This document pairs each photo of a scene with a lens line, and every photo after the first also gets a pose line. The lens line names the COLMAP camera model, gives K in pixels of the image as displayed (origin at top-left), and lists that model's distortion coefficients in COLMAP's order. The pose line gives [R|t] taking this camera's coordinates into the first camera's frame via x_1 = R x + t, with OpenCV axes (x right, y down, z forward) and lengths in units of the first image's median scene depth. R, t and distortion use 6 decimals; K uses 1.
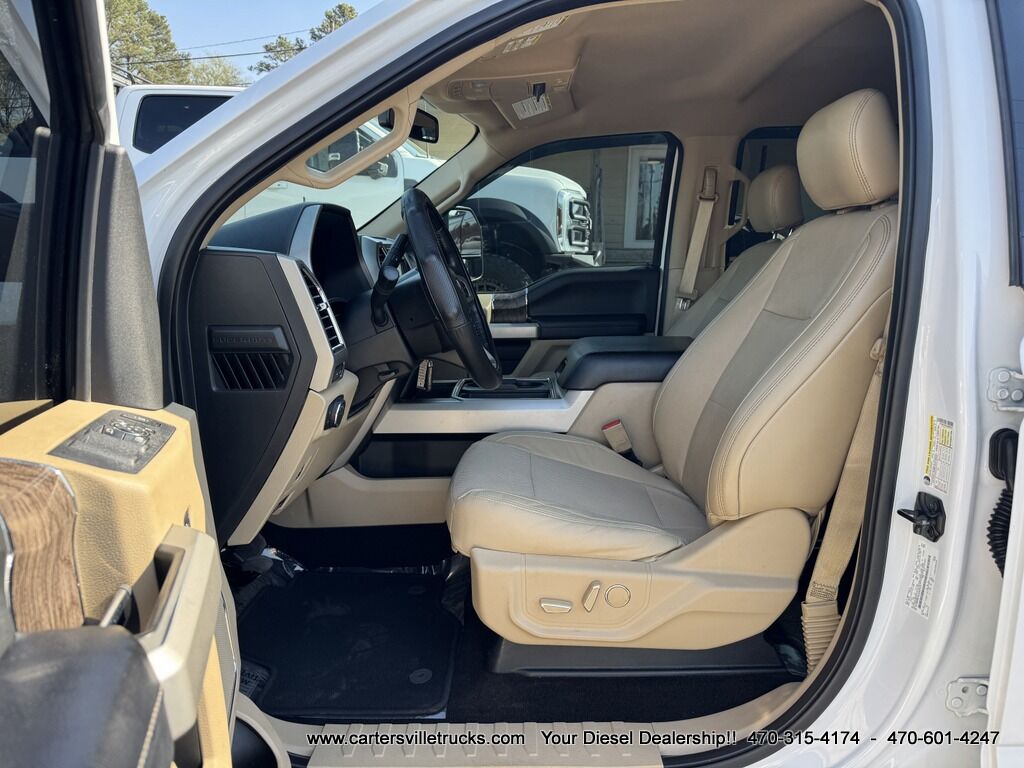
lens RADIAL K [[713.0, 0, 512.0], [0, 713.0, 384.0], [0, 0, 1]] dist [0.060605, -0.076006]
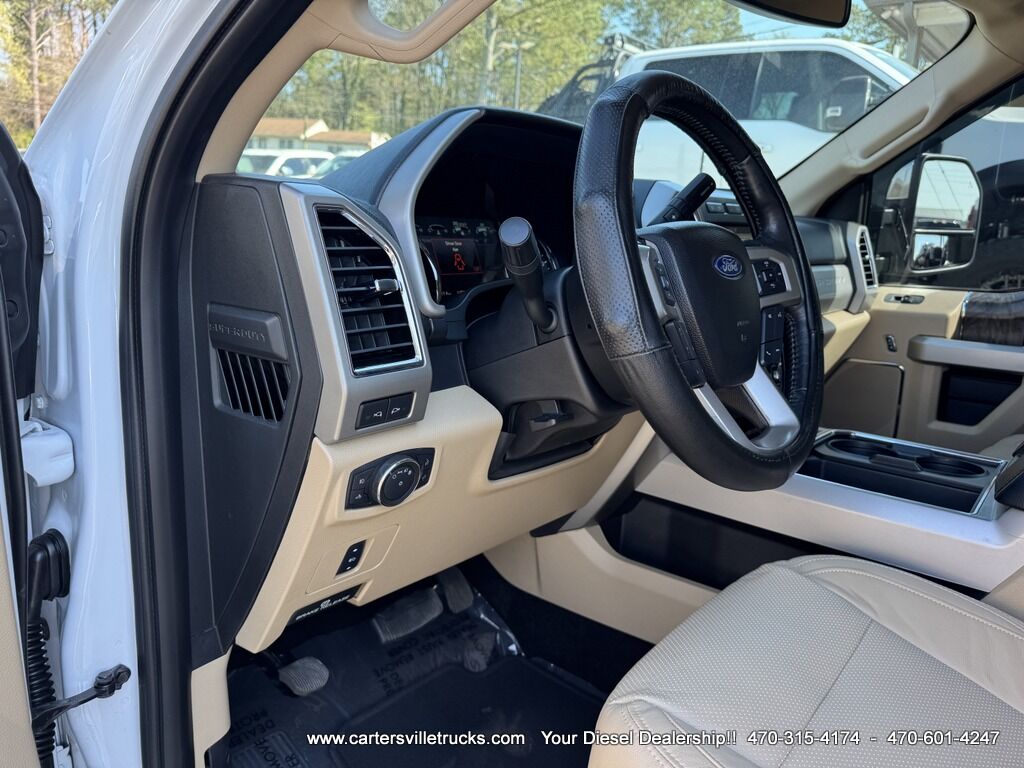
lens RADIAL K [[733.7, 0, 510.6], [0, 733.7, 372.9], [0, 0, 1]] dist [-0.000524, -0.004371]
pose [[0.776924, 0.160952, -0.608673, 0.102013], [-0.152188, 0.986112, 0.066503, -0.061582], [0.610924, 0.040966, 0.790629, 0.406620]]
